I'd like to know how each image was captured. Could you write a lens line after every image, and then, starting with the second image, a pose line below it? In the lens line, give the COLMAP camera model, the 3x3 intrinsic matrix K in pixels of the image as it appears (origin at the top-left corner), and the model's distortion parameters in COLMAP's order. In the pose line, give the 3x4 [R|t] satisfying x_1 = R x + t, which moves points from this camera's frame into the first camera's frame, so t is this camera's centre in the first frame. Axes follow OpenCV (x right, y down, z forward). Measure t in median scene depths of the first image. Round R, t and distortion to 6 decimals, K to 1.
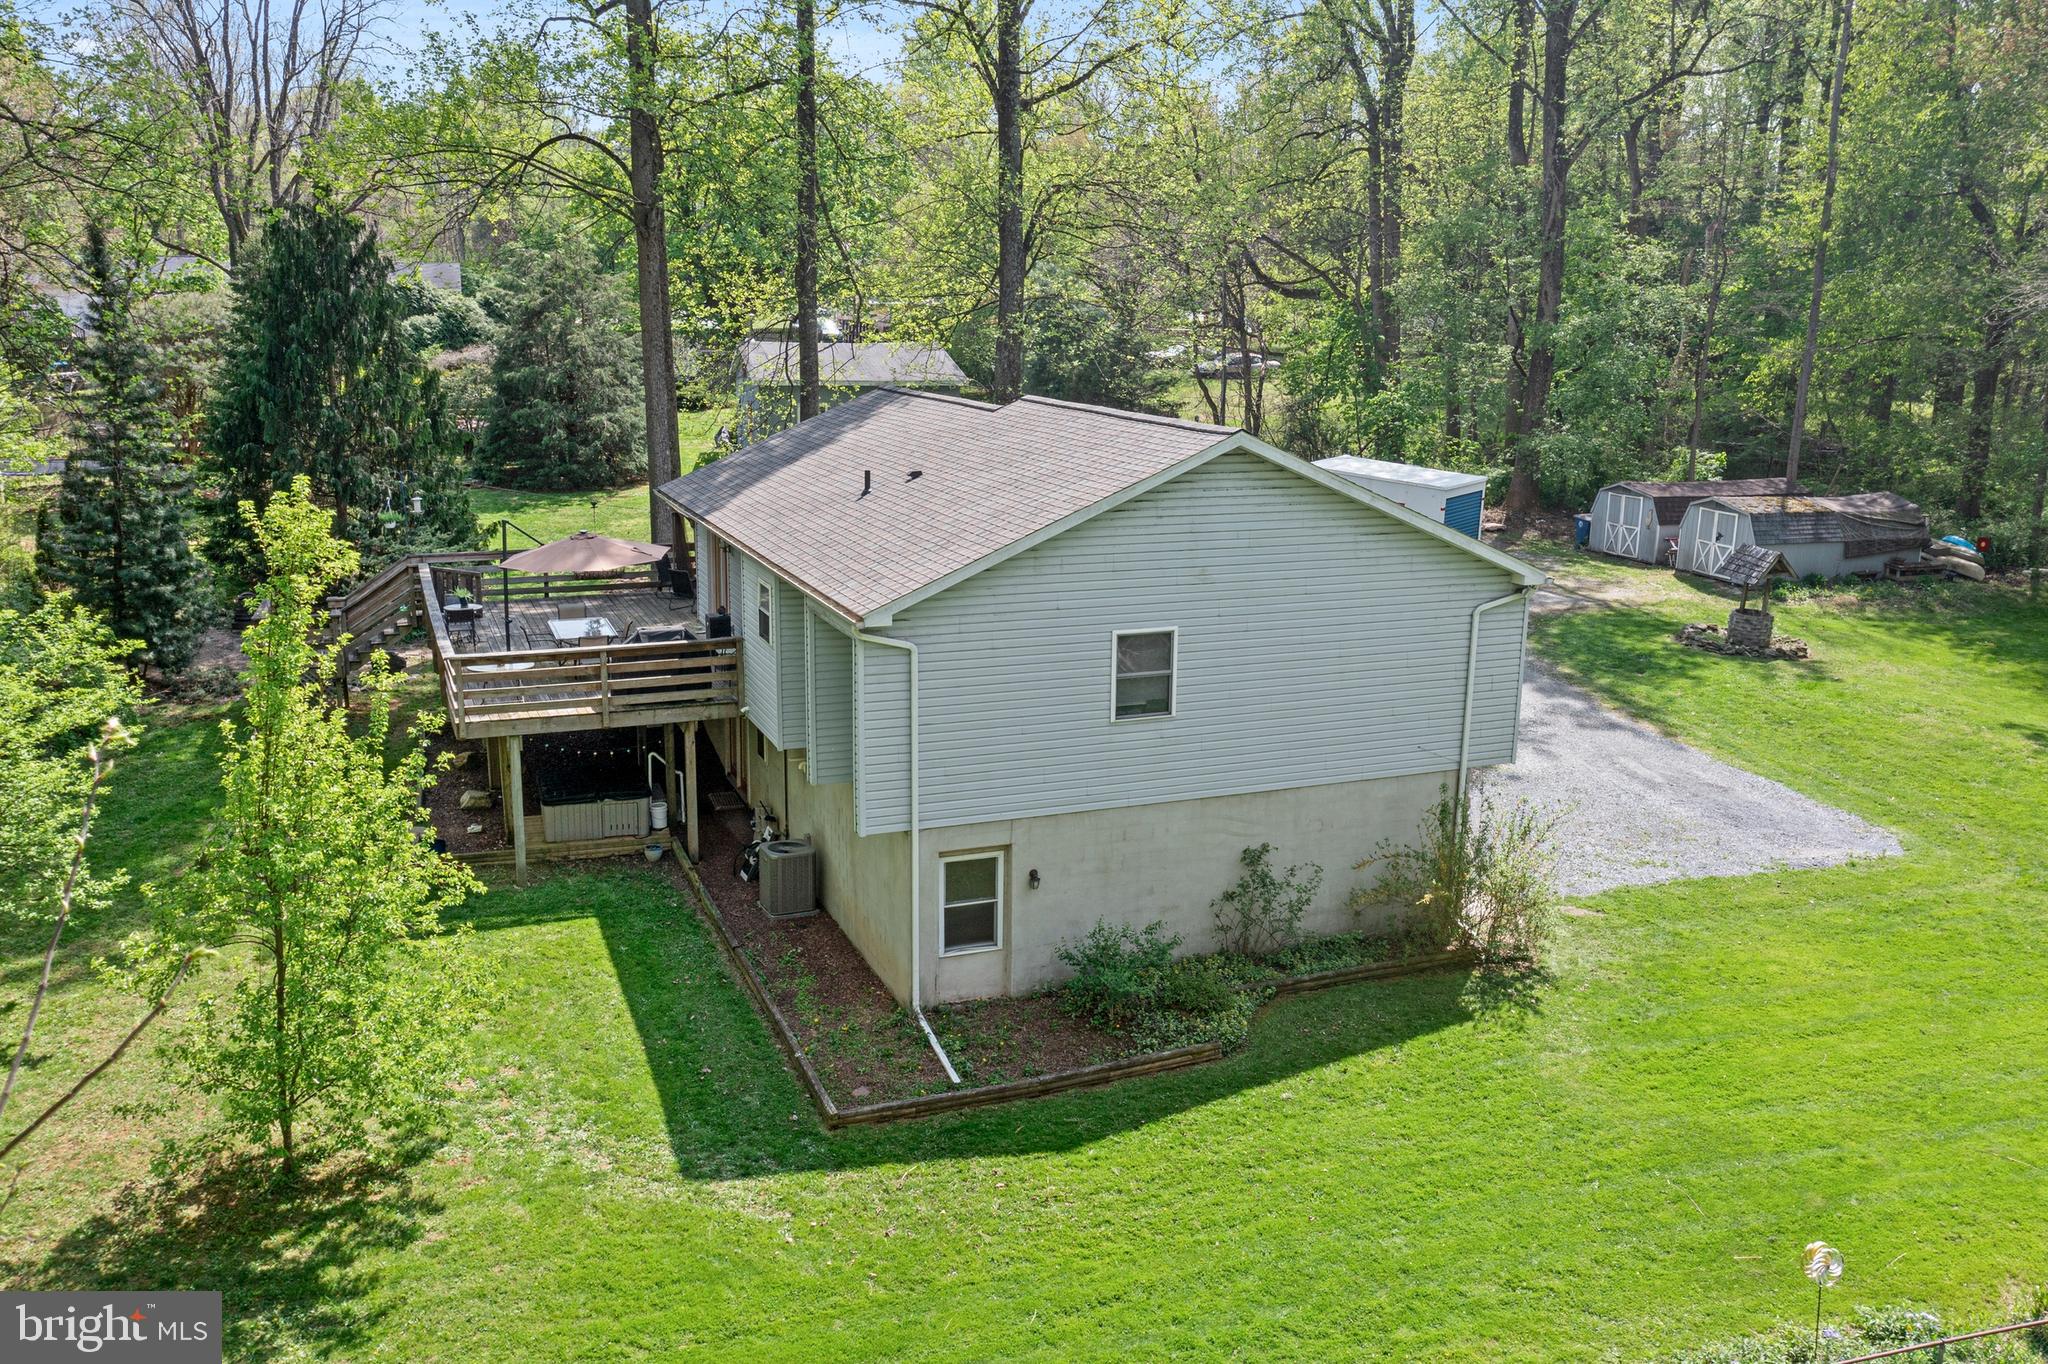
lens RADIAL K [[1622.5, 0, 1021.4], [0, 1622.5, 679.9], [0, 0, 1]] dist [-0.013766, 0.009990]
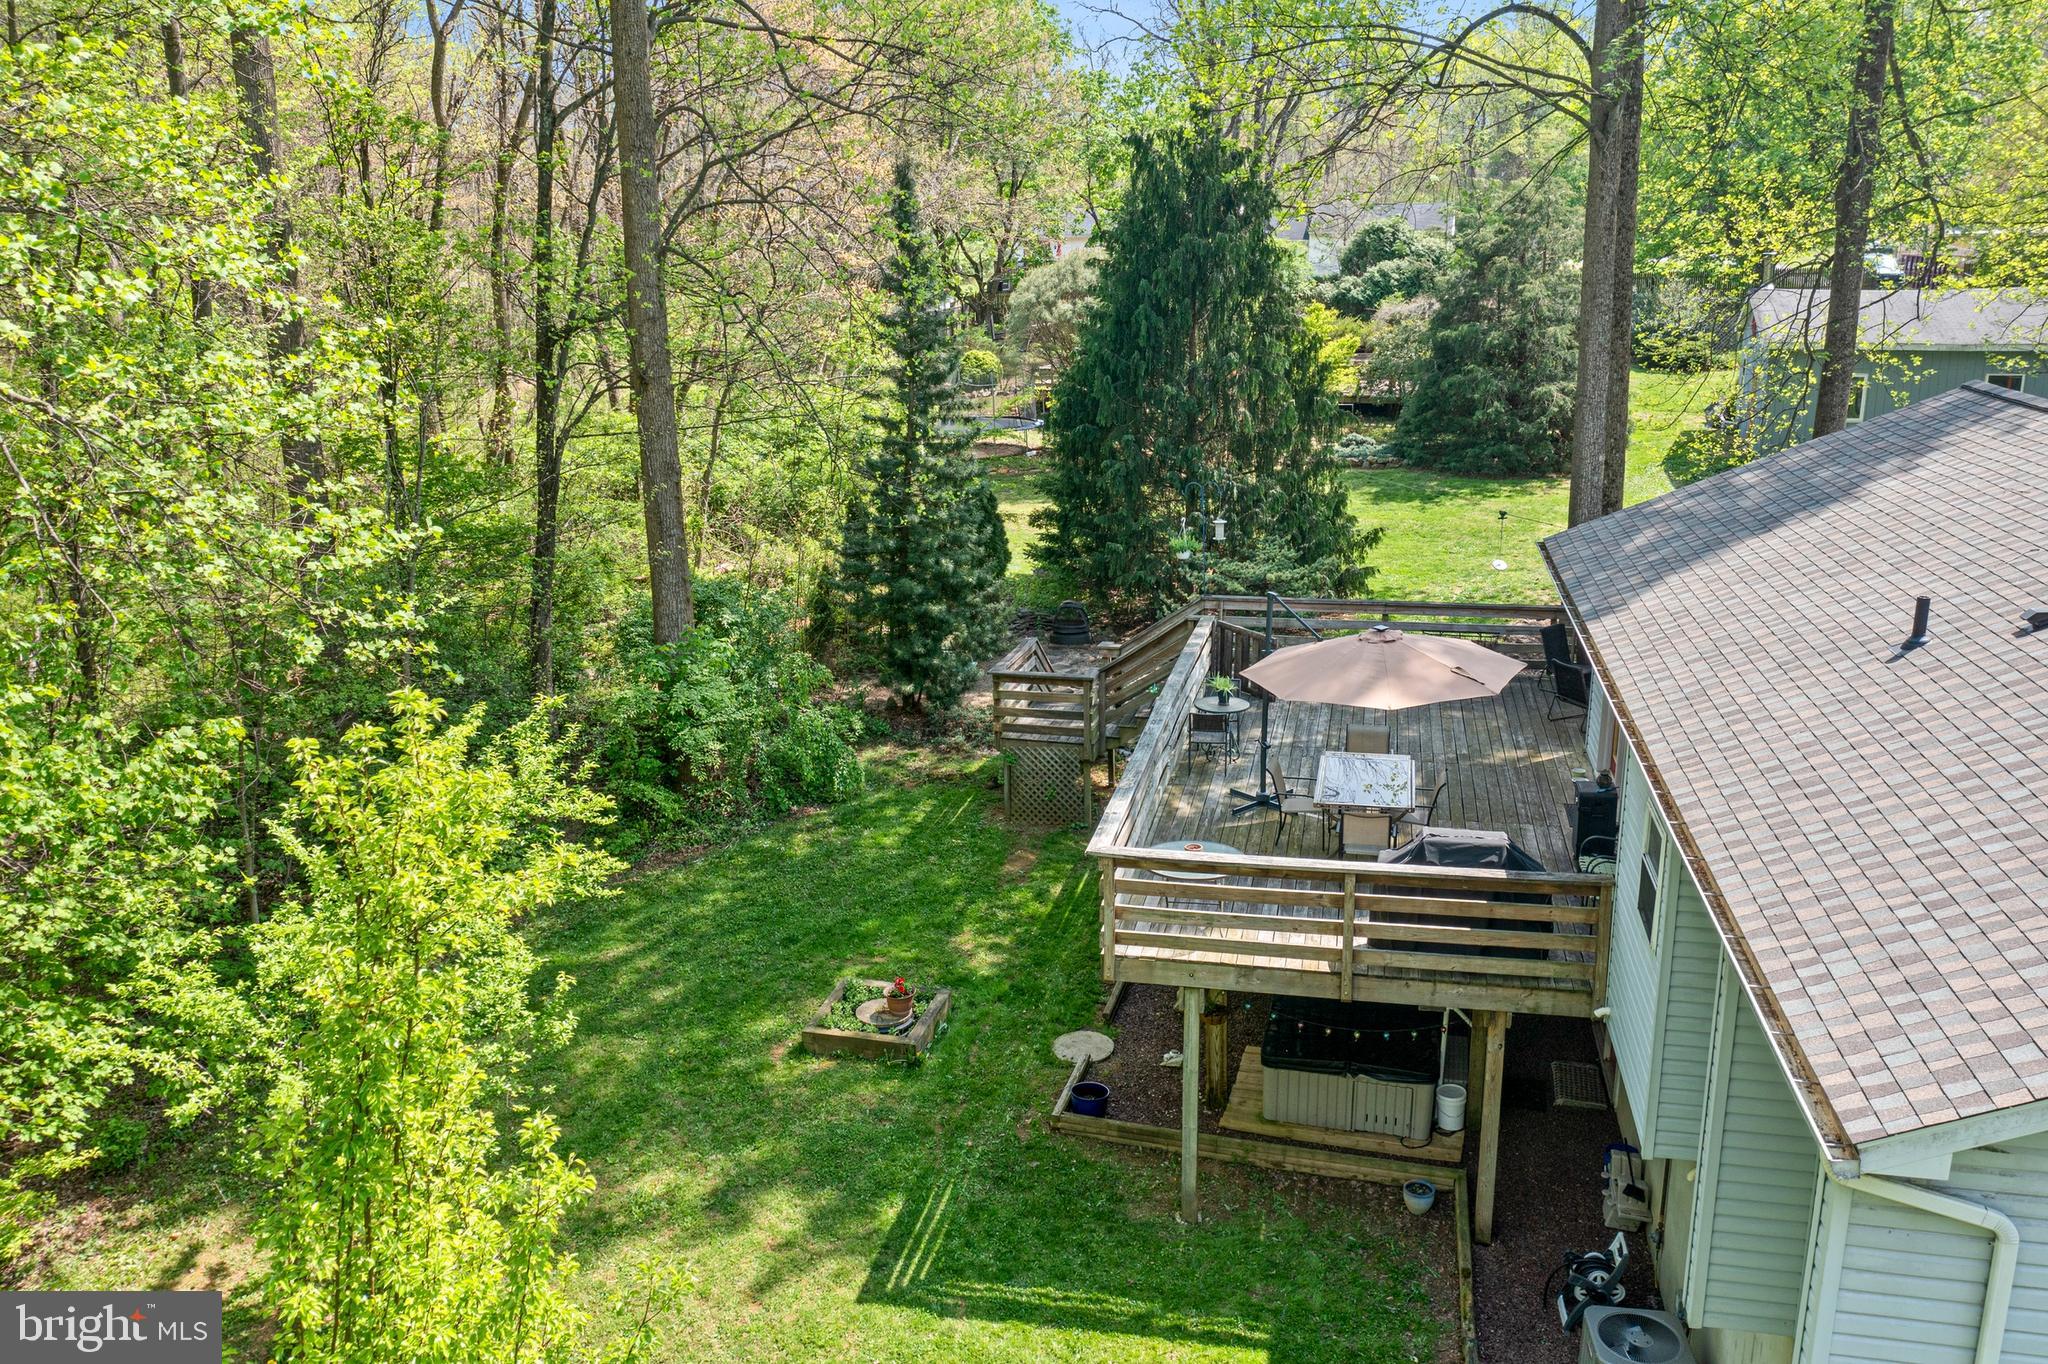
lens RADIAL K [[1622.5, 0, 1021.4], [0, 1622.5, 684.3], [0, 0, 1]] dist [-0.013766, 0.009990]
pose [[0.828649, 0.121597, -0.546402, -0.033202], [-0.100971, 0.992579, 0.067762, -0.069090], [0.550587, -0.000980, 0.834778, 0.293835]]
